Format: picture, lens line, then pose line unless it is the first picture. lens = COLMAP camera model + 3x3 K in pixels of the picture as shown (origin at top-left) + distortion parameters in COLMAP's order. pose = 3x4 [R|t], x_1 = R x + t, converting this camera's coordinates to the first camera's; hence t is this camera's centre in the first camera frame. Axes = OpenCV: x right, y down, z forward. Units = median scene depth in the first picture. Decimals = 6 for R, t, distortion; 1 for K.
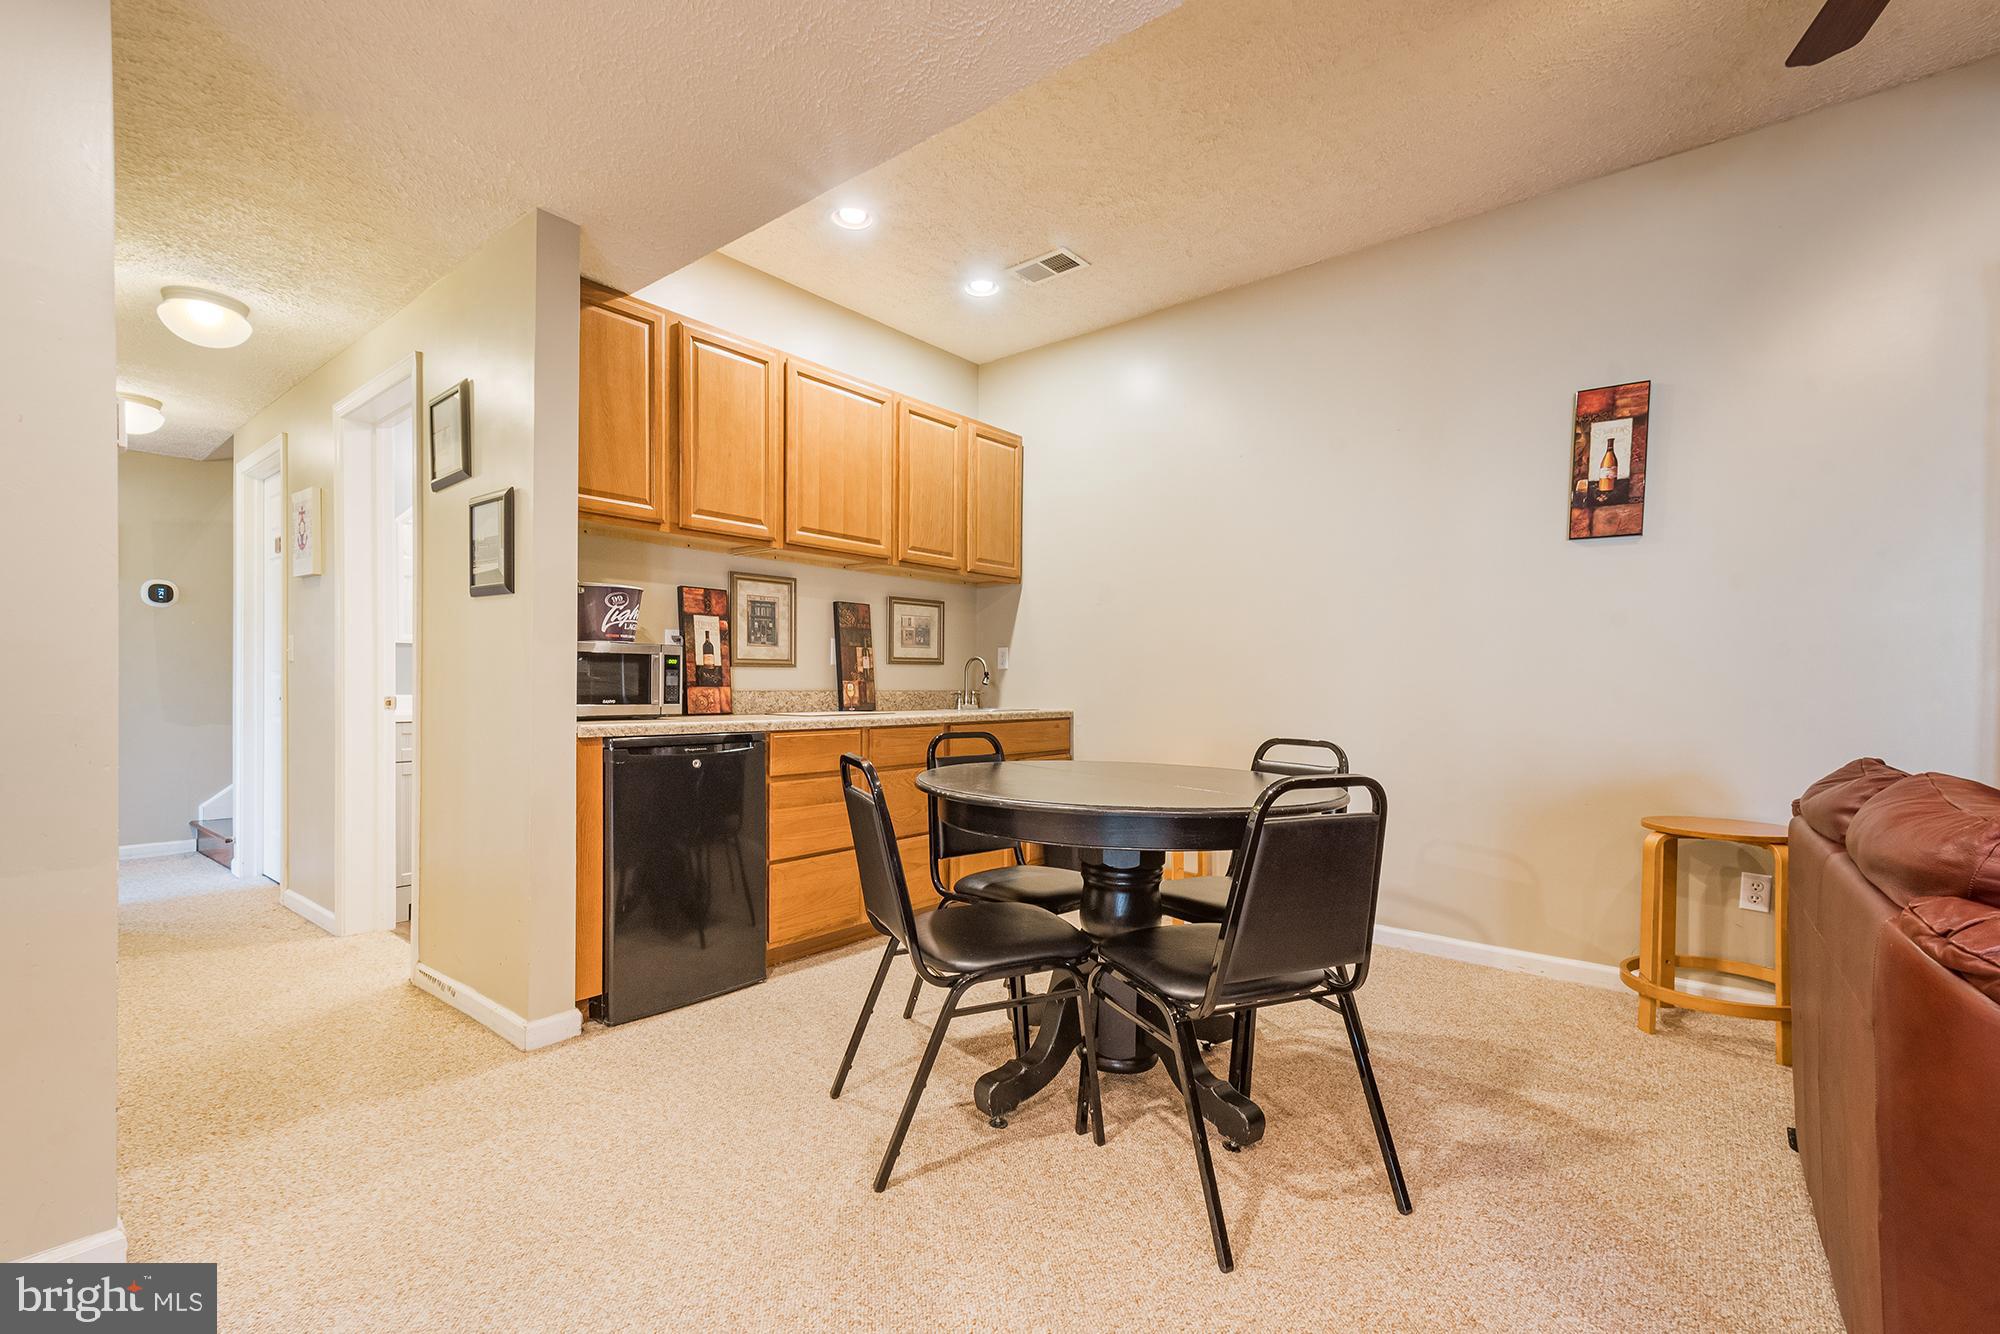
lens RADIAL K [[892.8, 0, 992.8], [0, 892.8, 692.3], [0, 0, 1]] dist [0.013175, -0.003532]
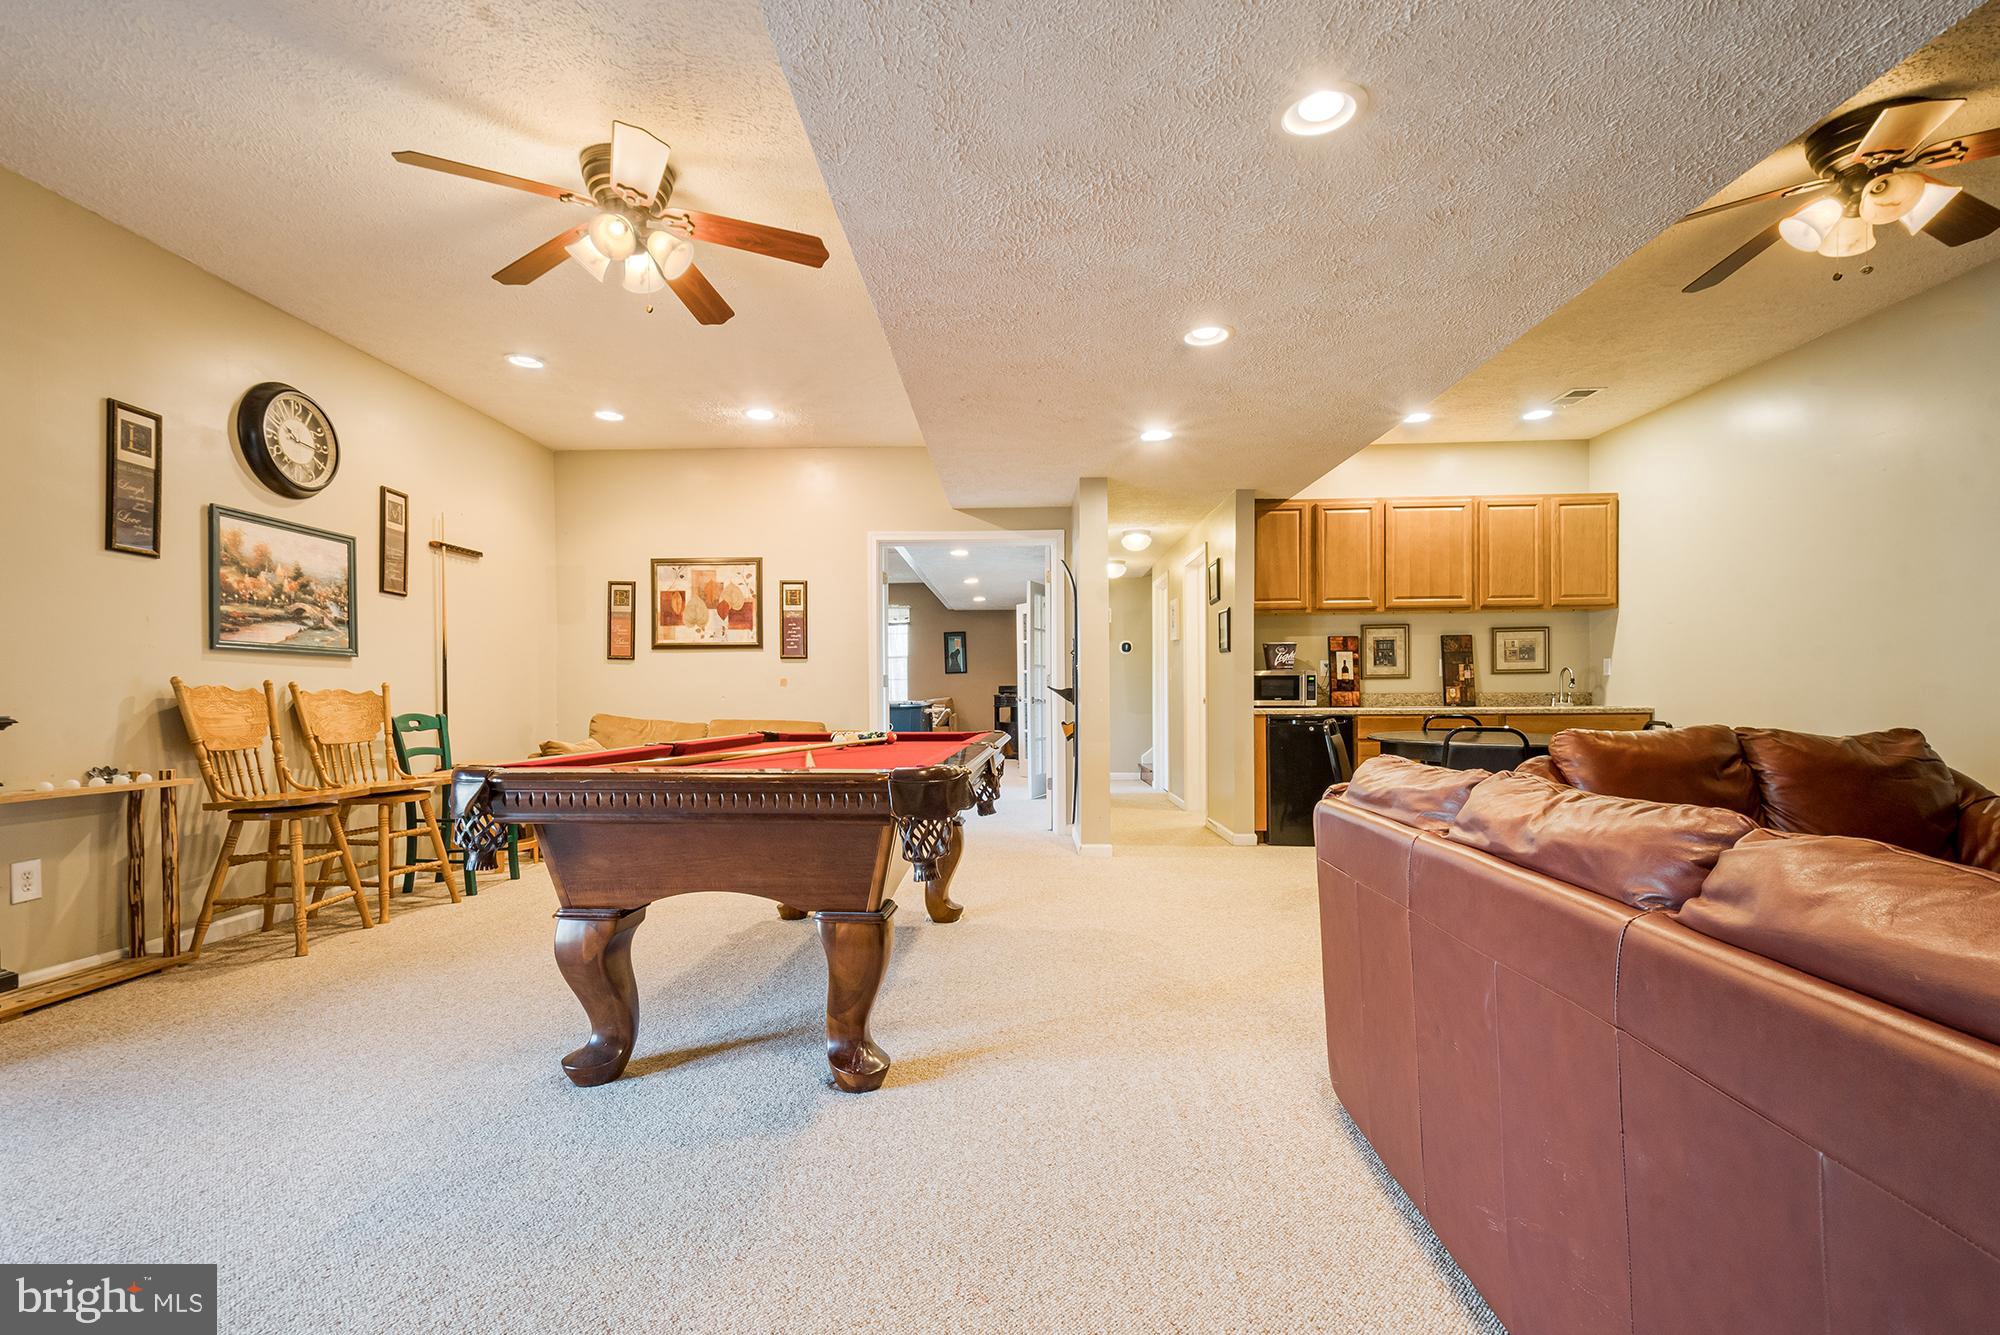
lens RADIAL K [[892.8, 0, 997.8], [0, 892.8, 691.1], [0, 0, 1]] dist [0.013175, -0.003532]
pose [[0.623533, -0.011734, -0.781709, 0.624391], [0.003888, 0.999922, -0.011909, 0.011591], [0.781787, 0.004386, 0.623530, -0.637064]]
